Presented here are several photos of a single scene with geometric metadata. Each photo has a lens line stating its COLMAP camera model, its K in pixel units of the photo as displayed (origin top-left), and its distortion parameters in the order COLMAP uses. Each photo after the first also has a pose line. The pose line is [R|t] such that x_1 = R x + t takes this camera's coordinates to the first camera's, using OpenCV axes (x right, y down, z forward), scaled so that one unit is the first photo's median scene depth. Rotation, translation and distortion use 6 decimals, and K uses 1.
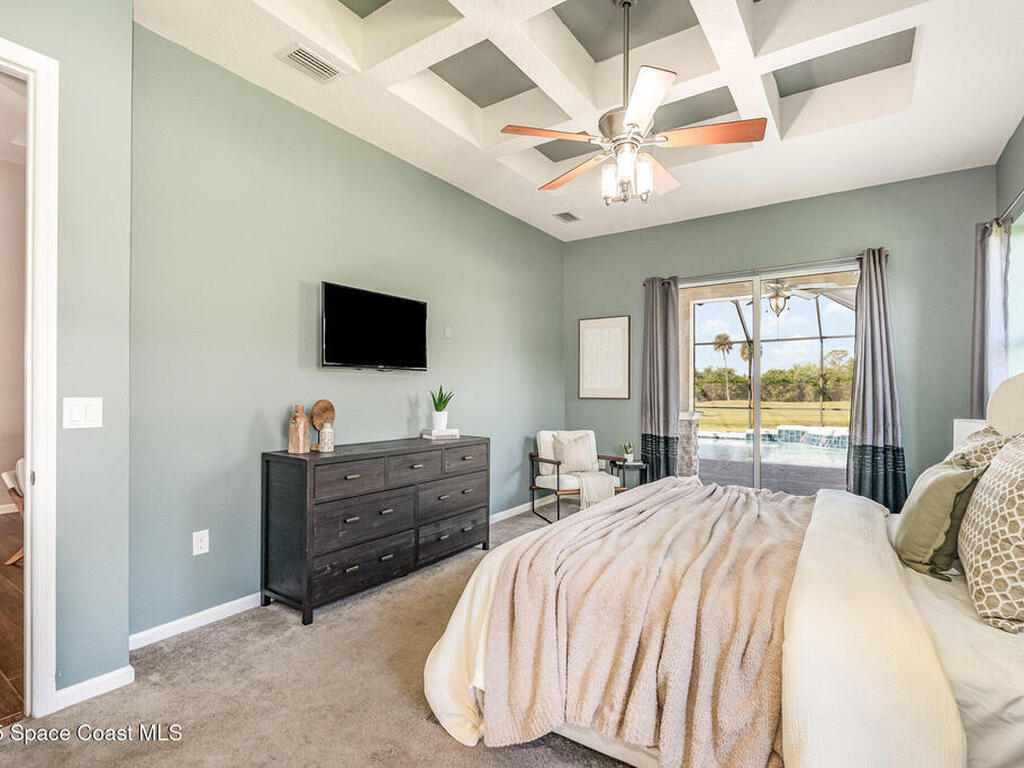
lens RADIAL K [[507.3, 0, 510.1], [0, 507.3, 390.5], [0, 0, 1]] dist [-0.006487, -0.000974]
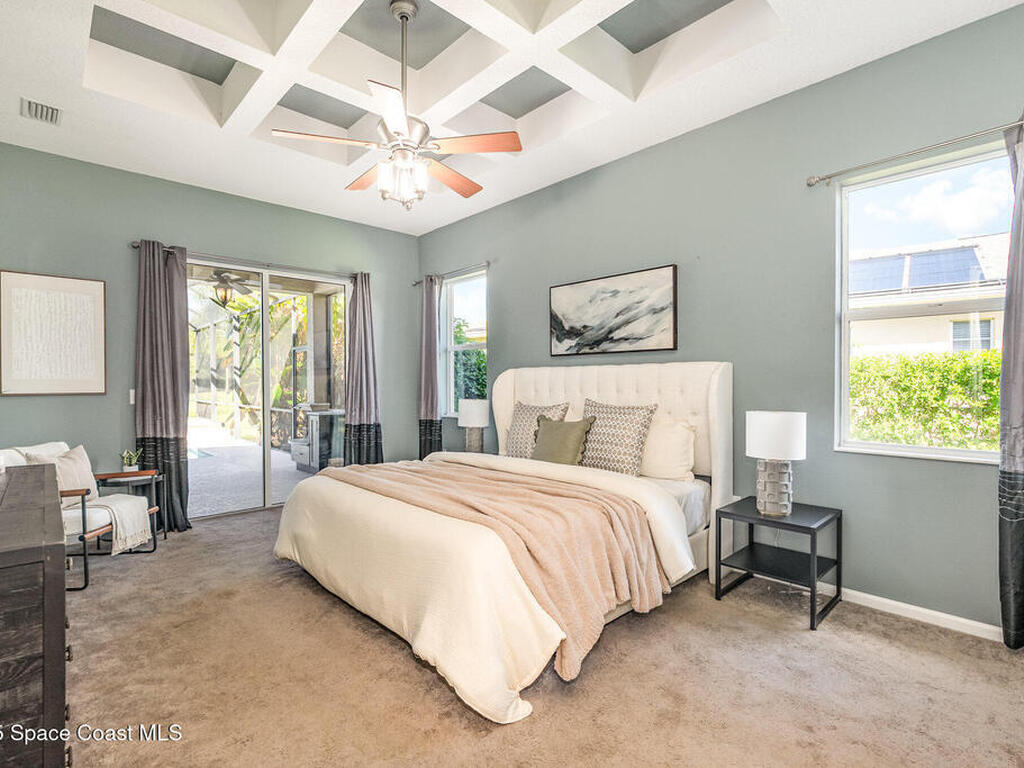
lens RADIAL K [[507.3, 0, 511.1], [0, 507.3, 385.6], [0, 0, 1]] dist [-0.006487, -0.000974]
pose [[0.216721, -0.012376, 0.976155, -0.503262], [0.000959, 0.999922, 0.012464, -0.006236], [-0.976233, -0.001765, 0.216716, 0.367918]]
